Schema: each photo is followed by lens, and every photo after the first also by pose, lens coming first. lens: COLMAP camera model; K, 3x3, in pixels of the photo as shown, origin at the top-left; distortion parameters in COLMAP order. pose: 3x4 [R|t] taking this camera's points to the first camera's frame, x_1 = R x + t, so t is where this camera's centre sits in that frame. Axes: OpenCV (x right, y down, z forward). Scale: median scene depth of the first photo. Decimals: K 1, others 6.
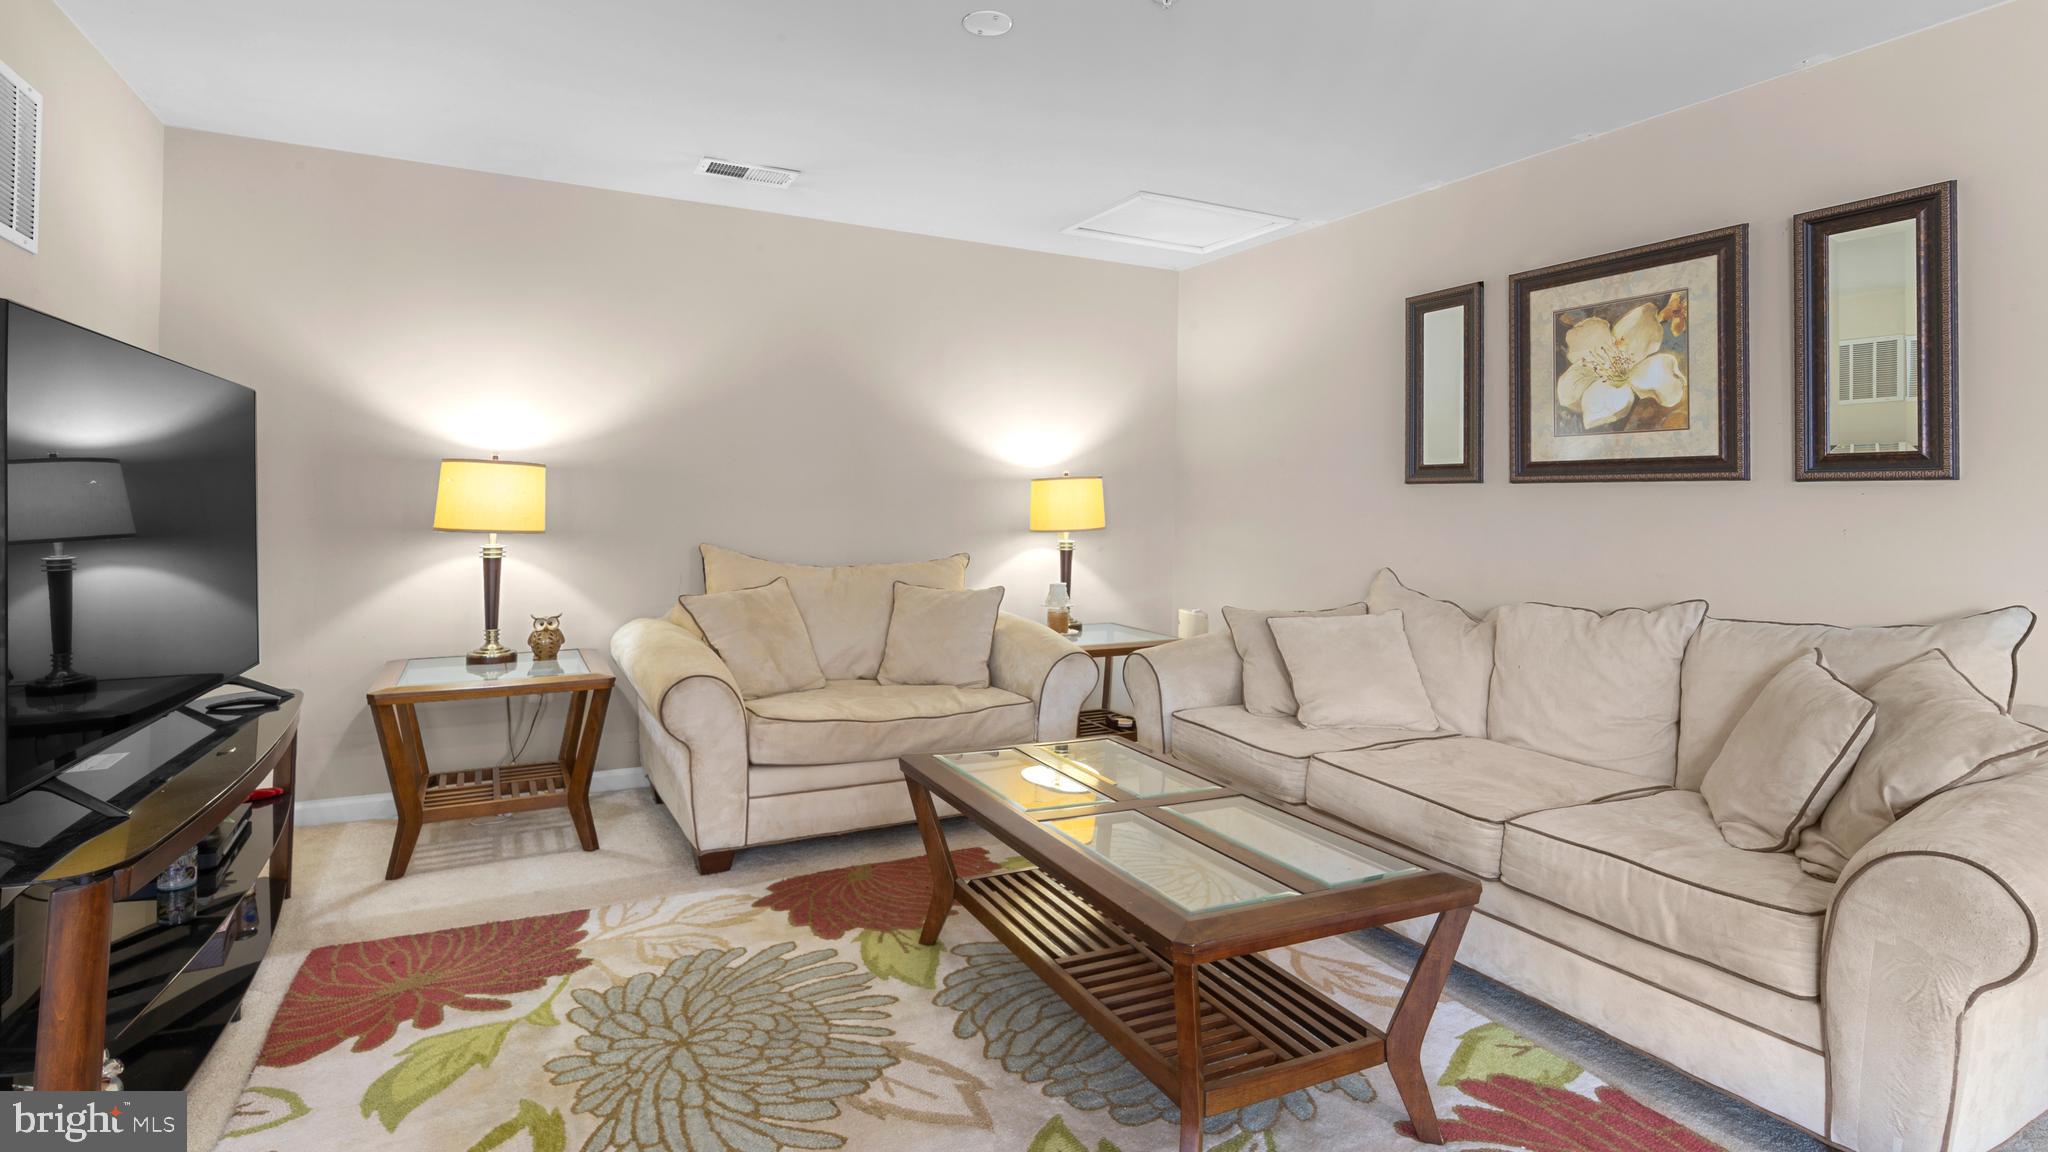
lens RADIAL K [[994.1, 0, 1019.3], [0, 994.1, 498.9], [0, 0, 1]] dist [0.001256, -0.000127]
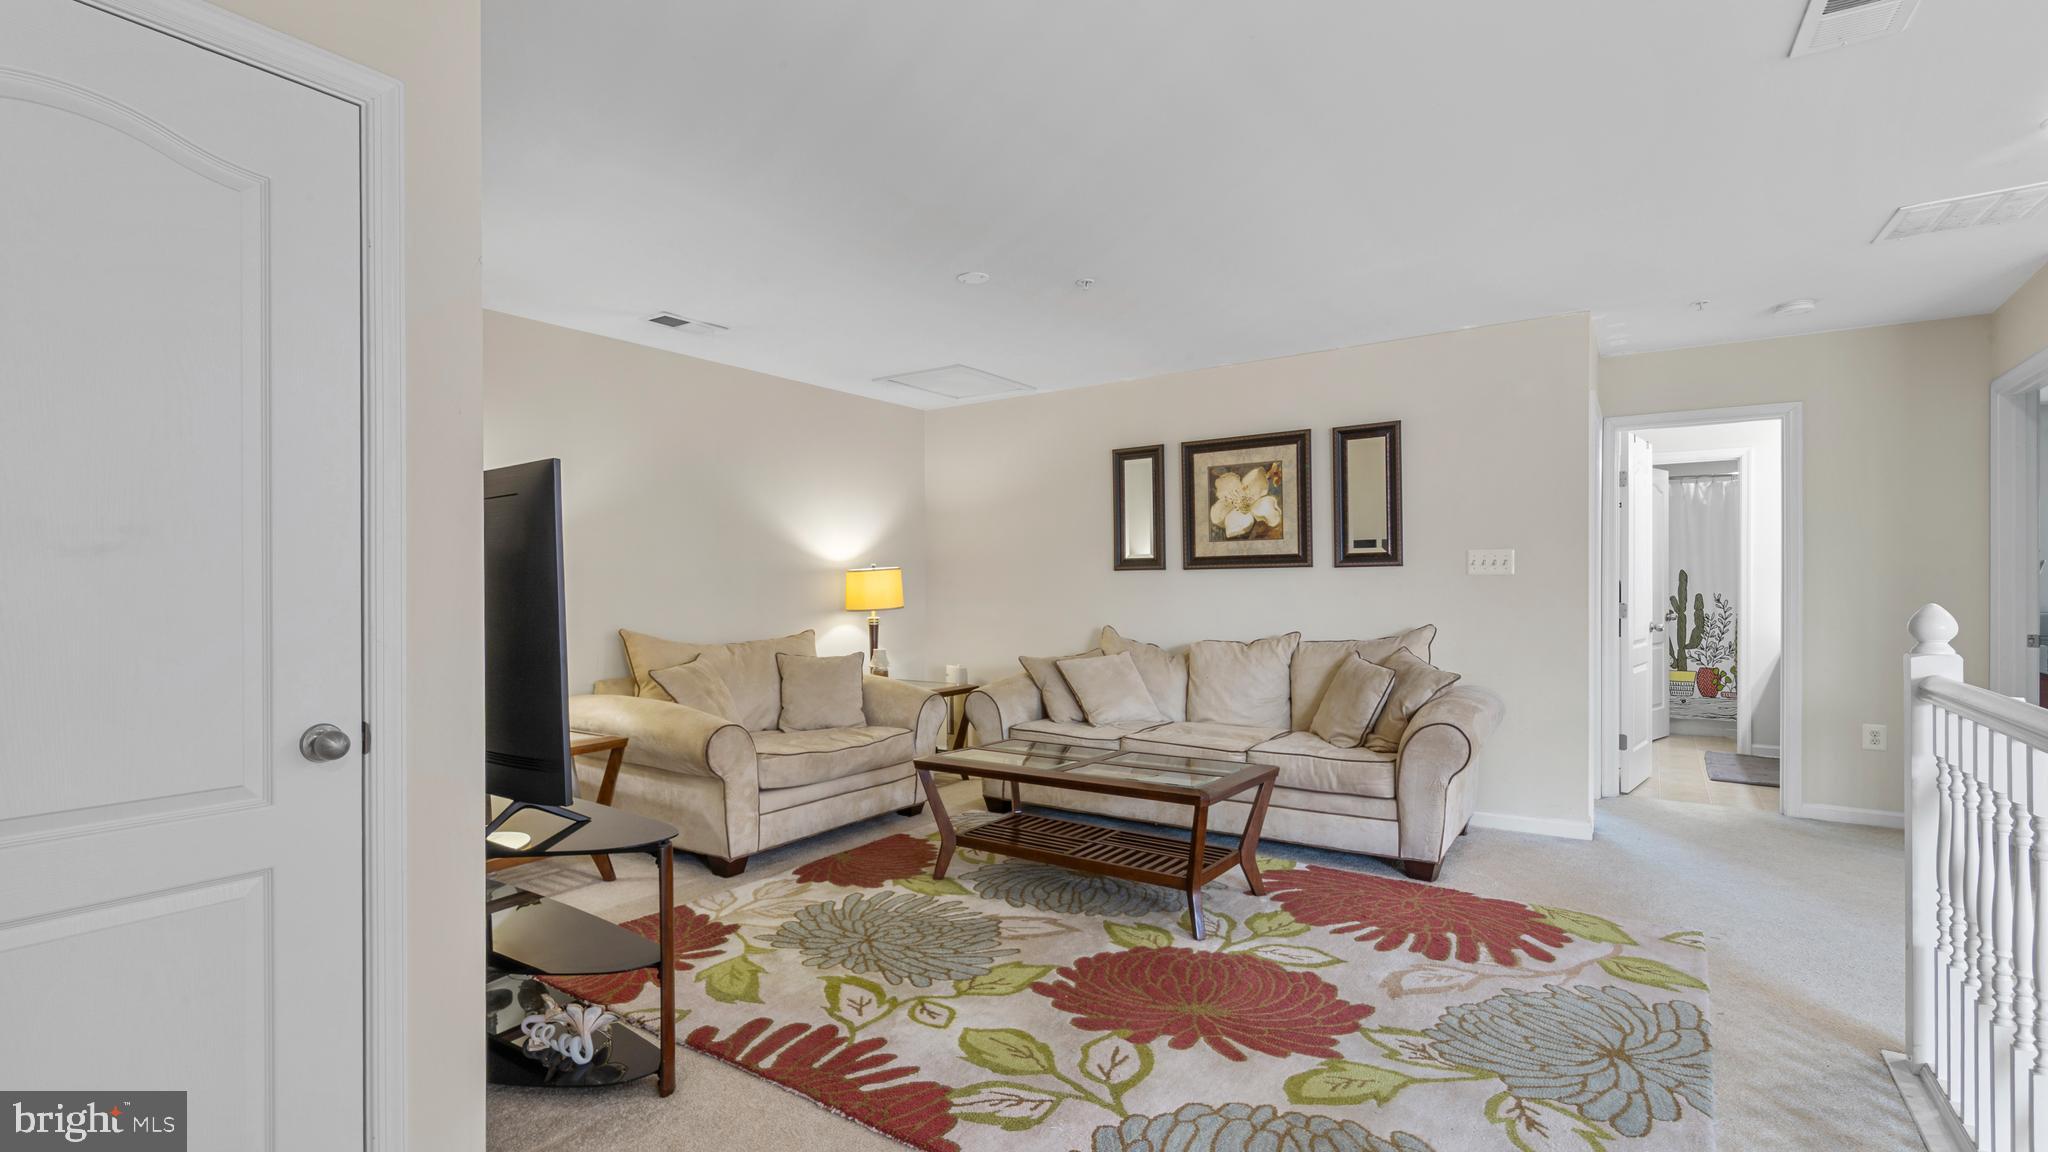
lens RADIAL K [[974.1, 0, 1011.3], [0, 974.1, 609.7], [0, 0, 1]] dist [0.001183, 0.000040]
pose [[0.871429, -0.033163, 0.489400, -0.624144], [0.019676, 0.999272, 0.032677, -0.009366], [-0.490127, -0.018846, 0.871447, -0.302317]]
